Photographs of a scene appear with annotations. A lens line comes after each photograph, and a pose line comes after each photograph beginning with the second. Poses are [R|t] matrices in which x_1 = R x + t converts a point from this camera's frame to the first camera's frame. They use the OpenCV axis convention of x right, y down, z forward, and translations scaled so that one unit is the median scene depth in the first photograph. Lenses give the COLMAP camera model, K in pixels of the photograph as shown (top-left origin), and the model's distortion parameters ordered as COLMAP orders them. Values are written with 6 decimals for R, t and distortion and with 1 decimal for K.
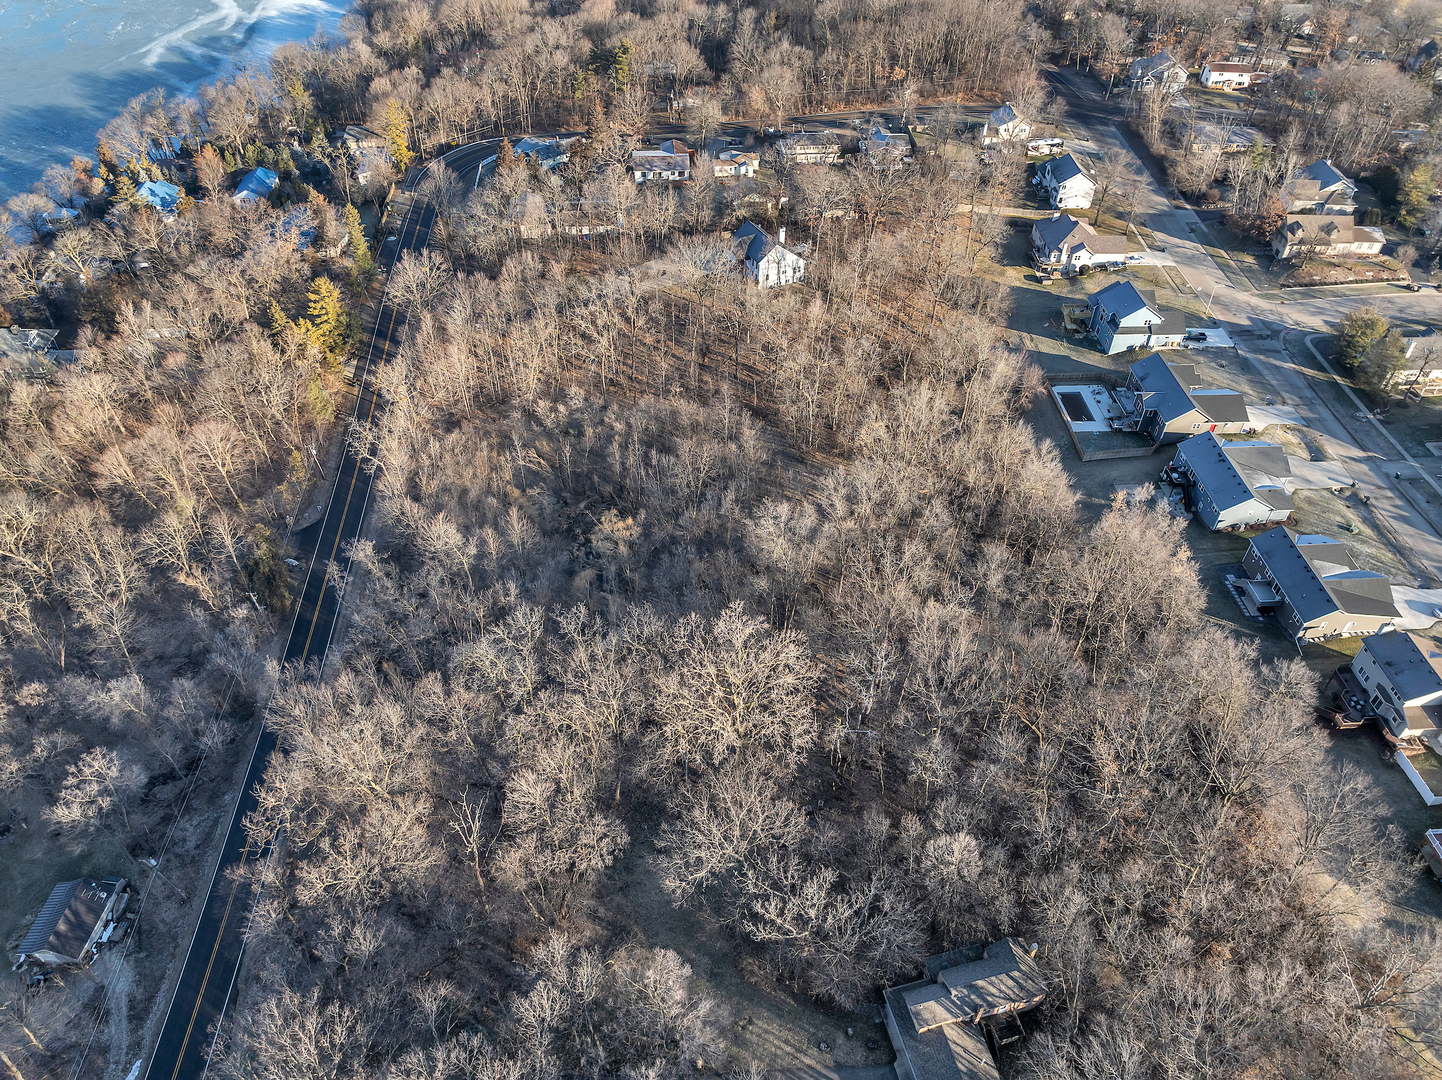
lens RADIAL K [[1022.3, 0, 721.0], [0, 1022.3, 540.0], [0, 0, 1]] dist [-0.065827, 0.049205]
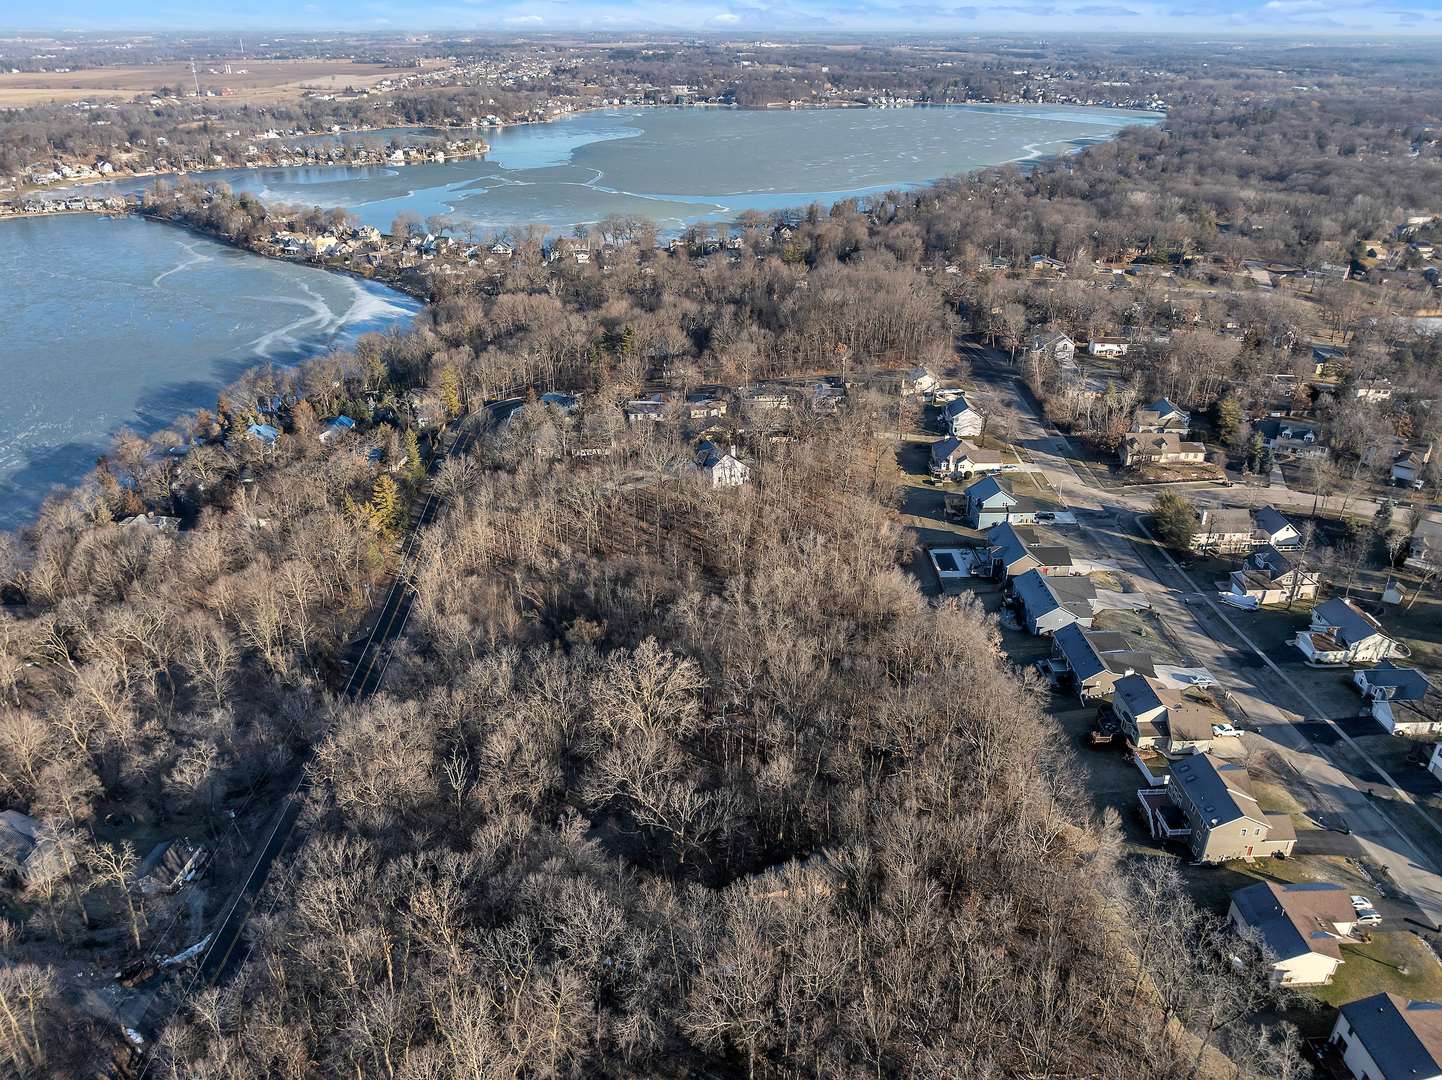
lens RADIAL K [[1004.1, 0, 721.0], [0, 1004.1, 540.0], [0, 0, 1]] dist [-0.020785, -0.002258]
pose [[0.999492, -0.002523, -0.031786, 0.085702], [-0.006282, 0.961745, -0.273875, 0.168137], [0.031261, 0.273936, 0.961240, -0.222789]]
